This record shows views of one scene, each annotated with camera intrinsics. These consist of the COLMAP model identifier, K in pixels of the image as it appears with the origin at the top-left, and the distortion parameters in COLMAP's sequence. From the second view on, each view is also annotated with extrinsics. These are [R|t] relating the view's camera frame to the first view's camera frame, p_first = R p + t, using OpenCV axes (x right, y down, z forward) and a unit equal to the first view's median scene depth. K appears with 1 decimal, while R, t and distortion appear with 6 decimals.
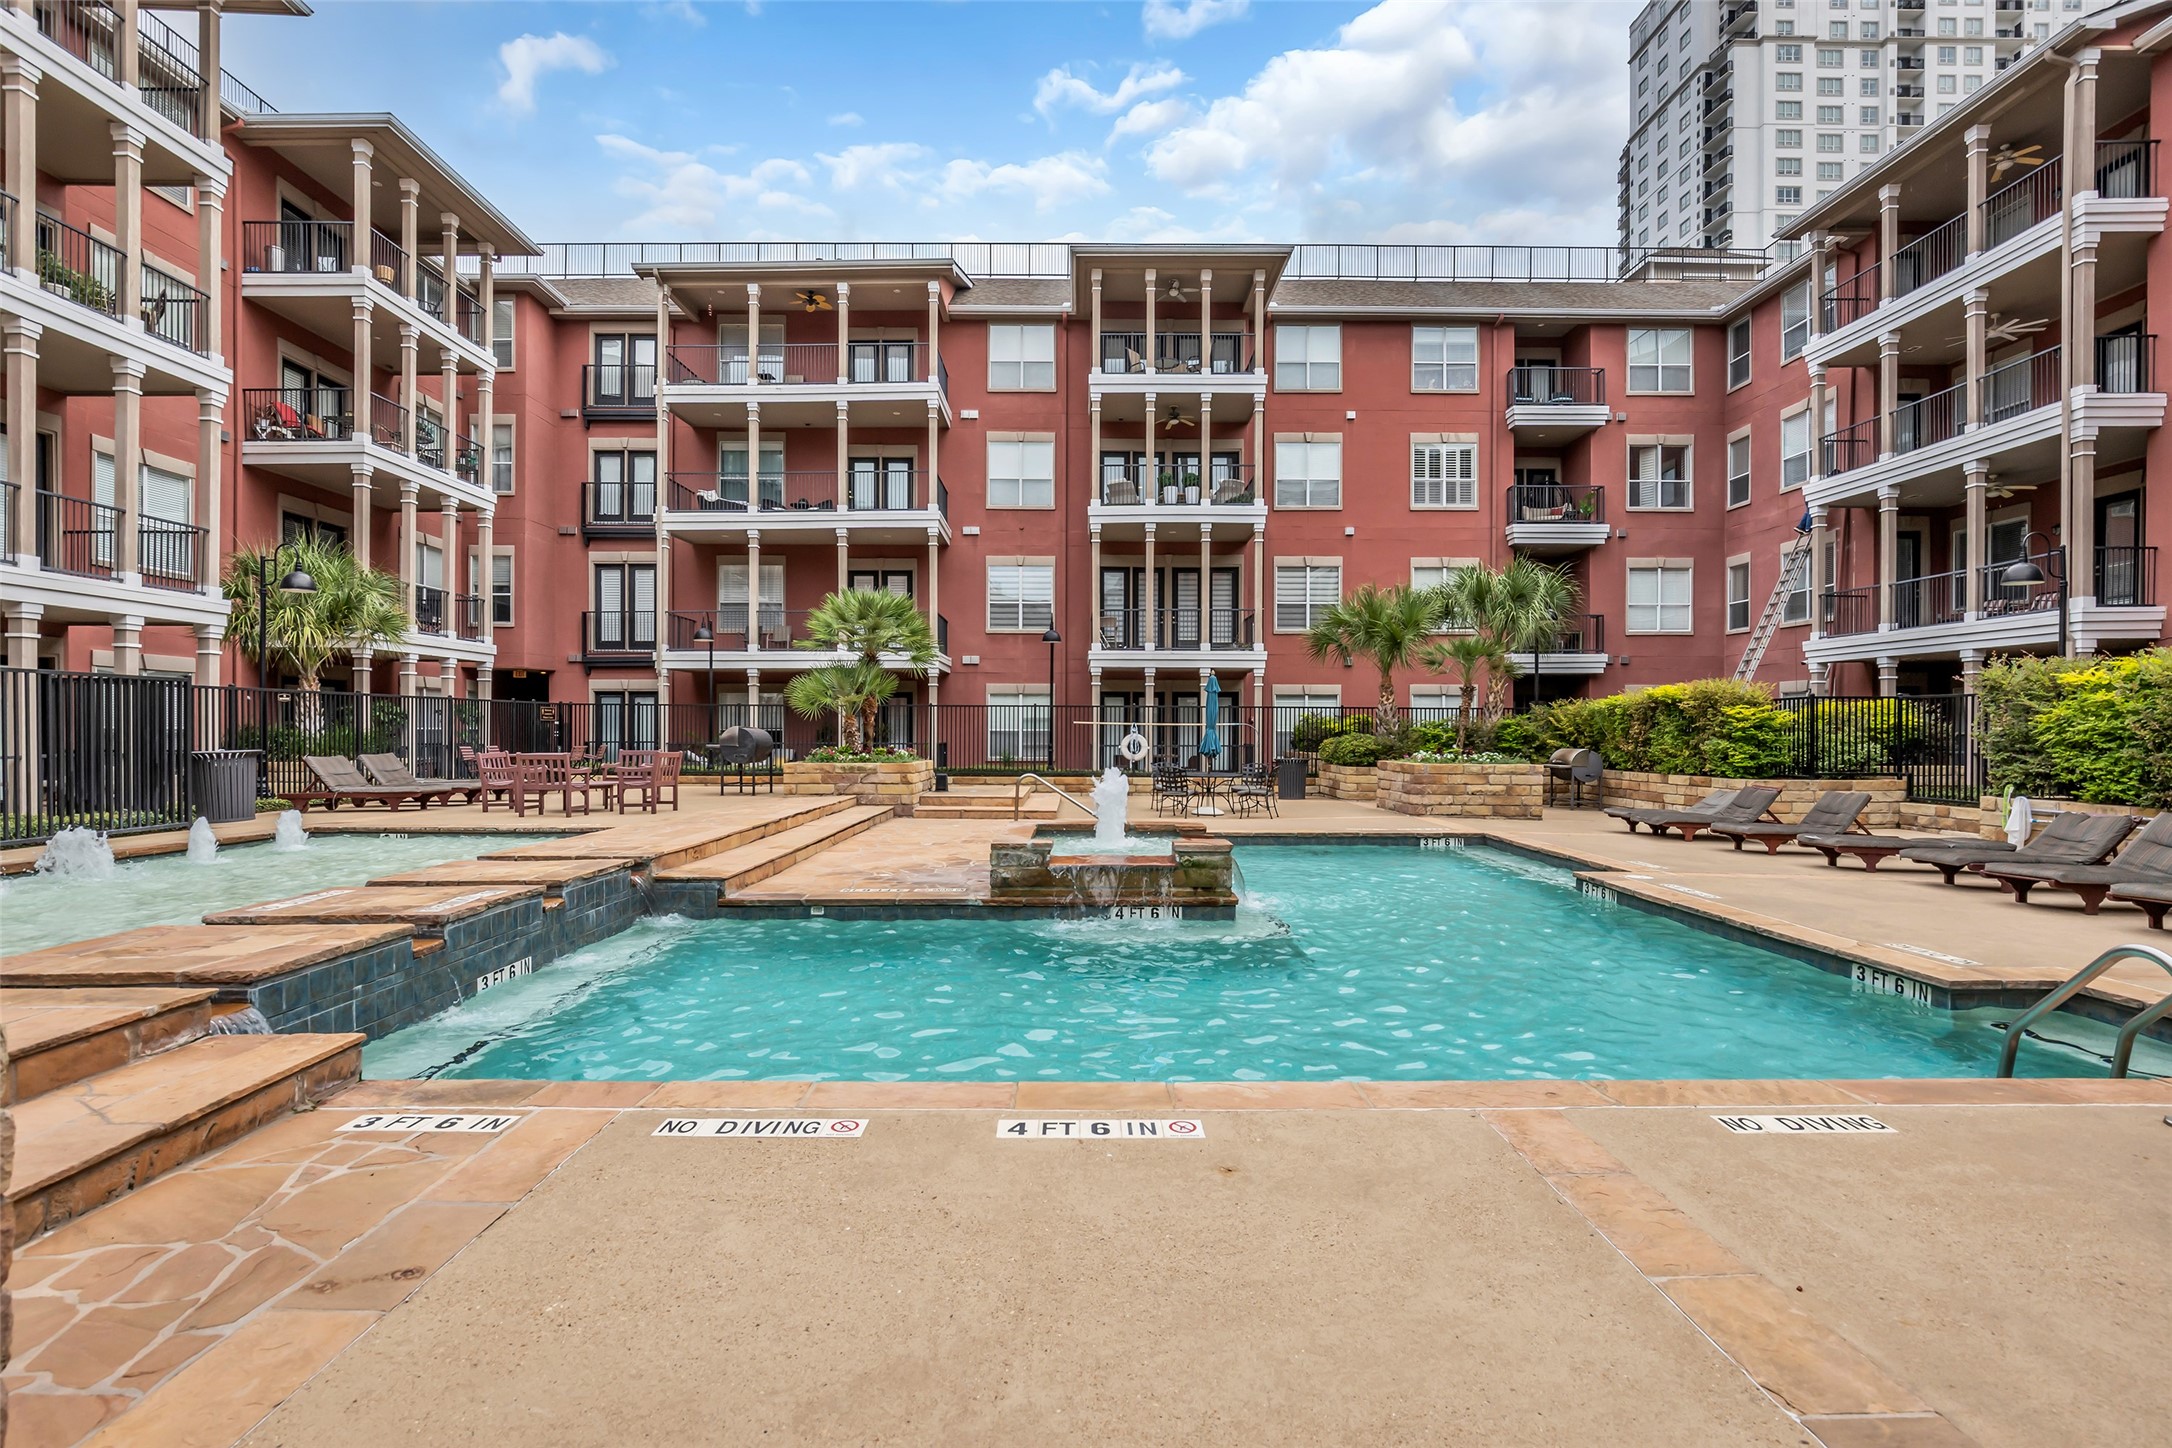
lens RADIAL K [[1004.6, 0, 1046.0], [0, 1004.6, 737.2], [0, 0, 1]] dist [-0.015652, 0.003842]
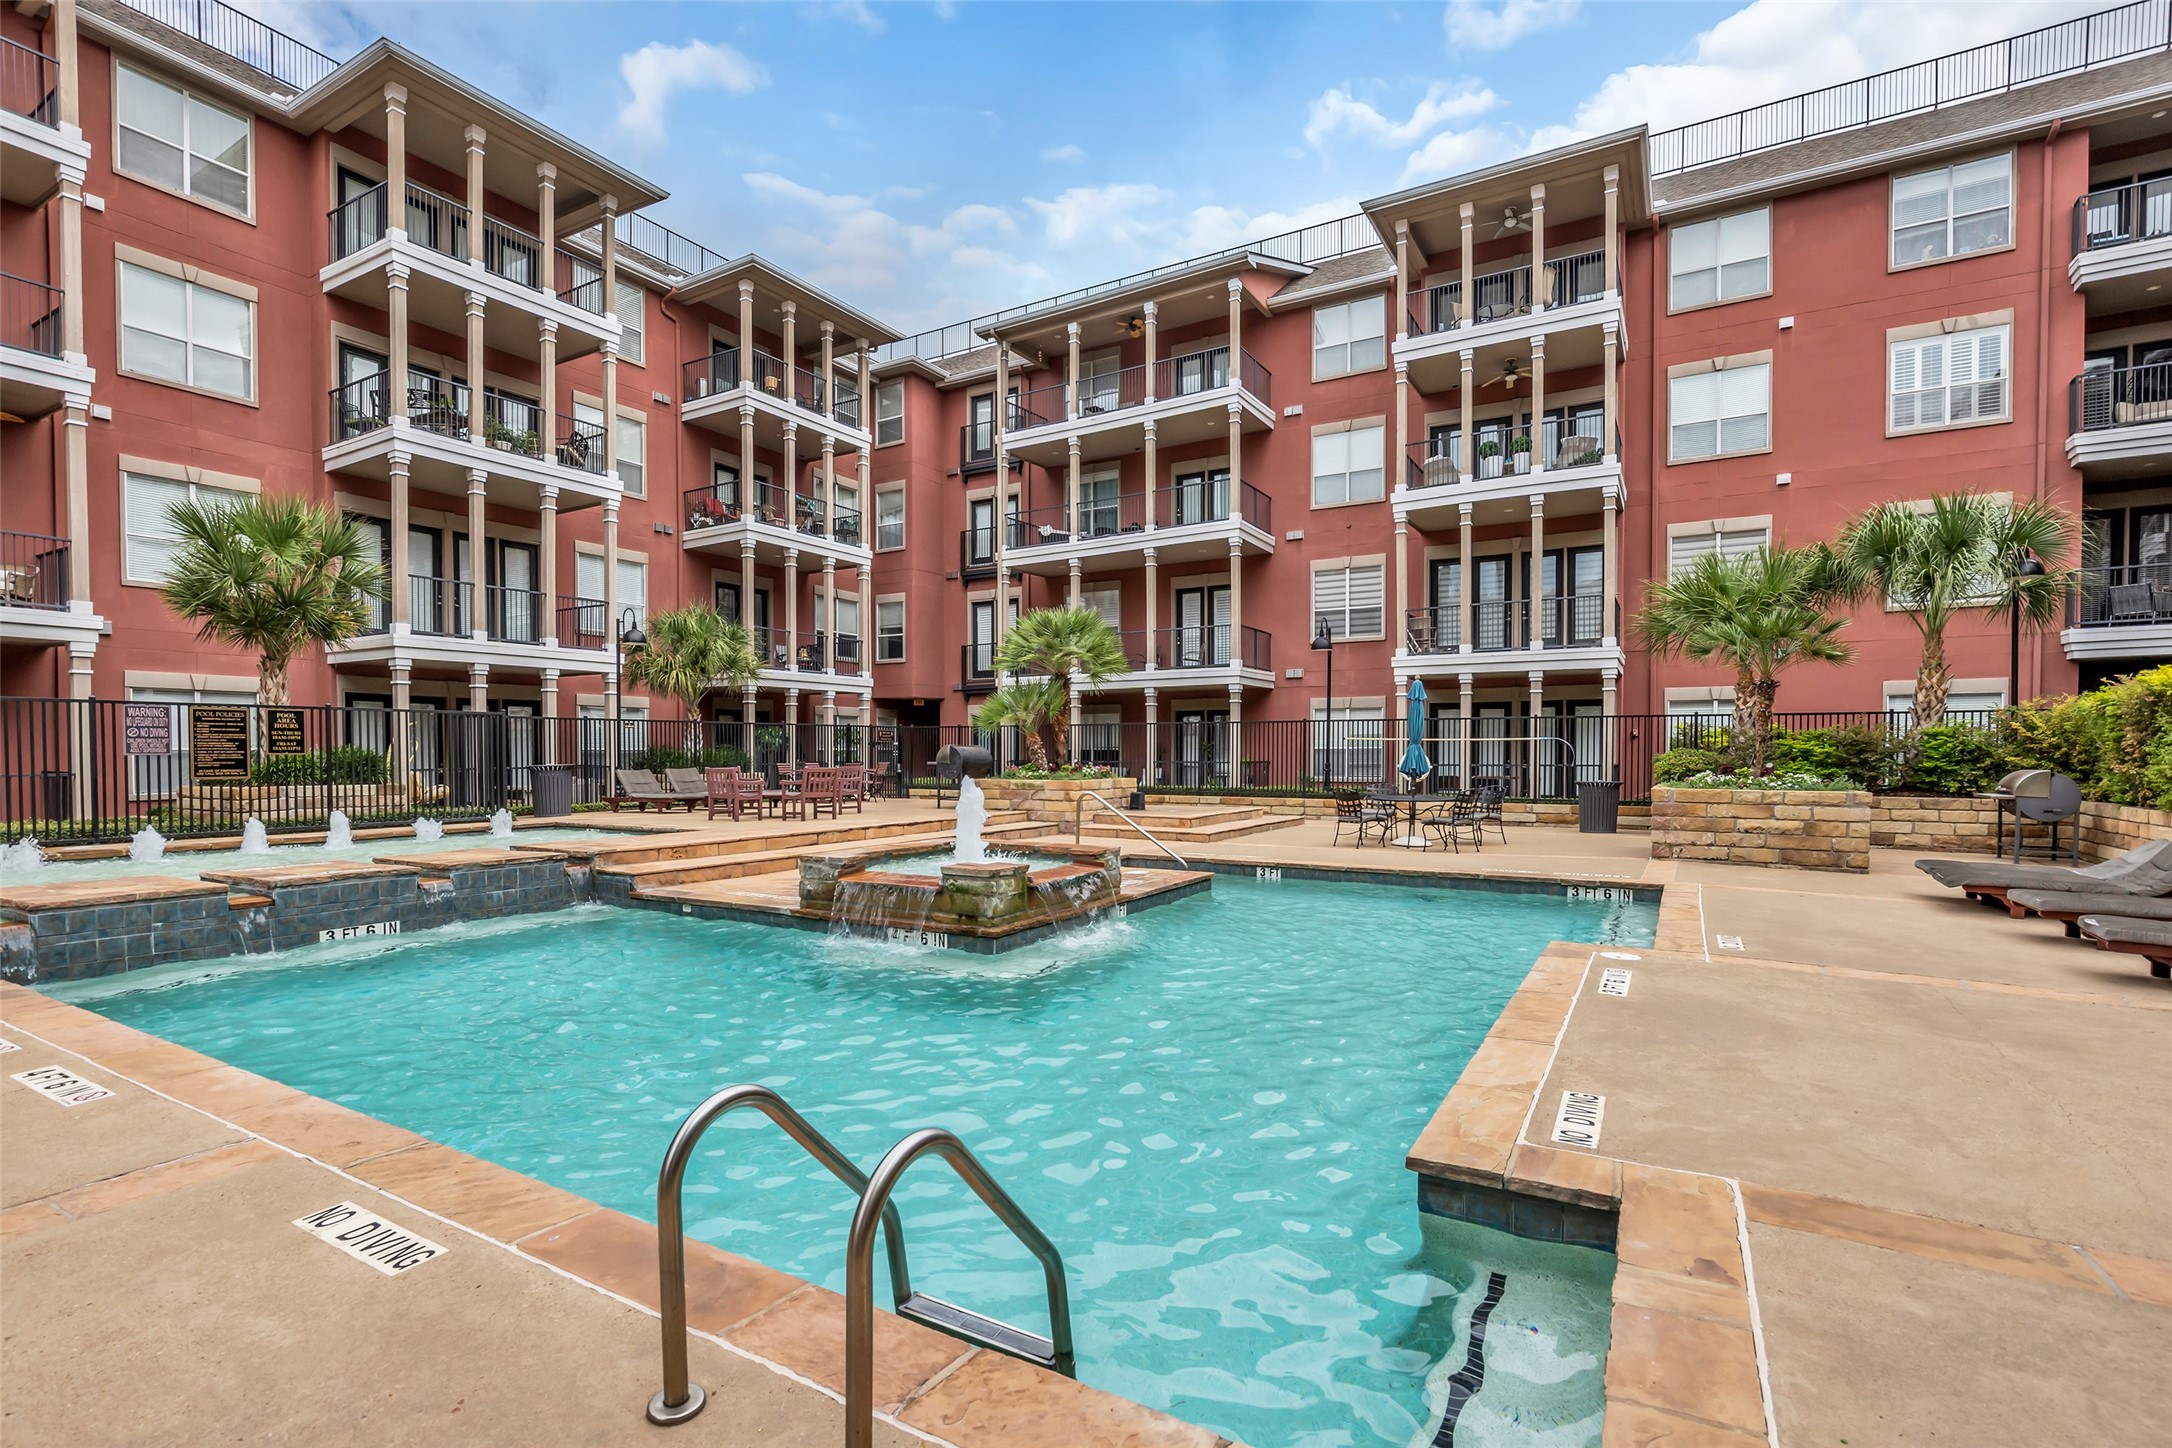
lens RADIAL K [[1004.6, 0, 1064.0], [0, 1004.6, 768.8], [0, 0, 1]] dist [-0.015652, 0.003842]
pose [[0.858157, 0.004049, -0.513371, 0.247831], [0.000922, 0.999955, 0.009428, 0.003216], [0.513386, -0.008565, 0.858115, 0.095013]]
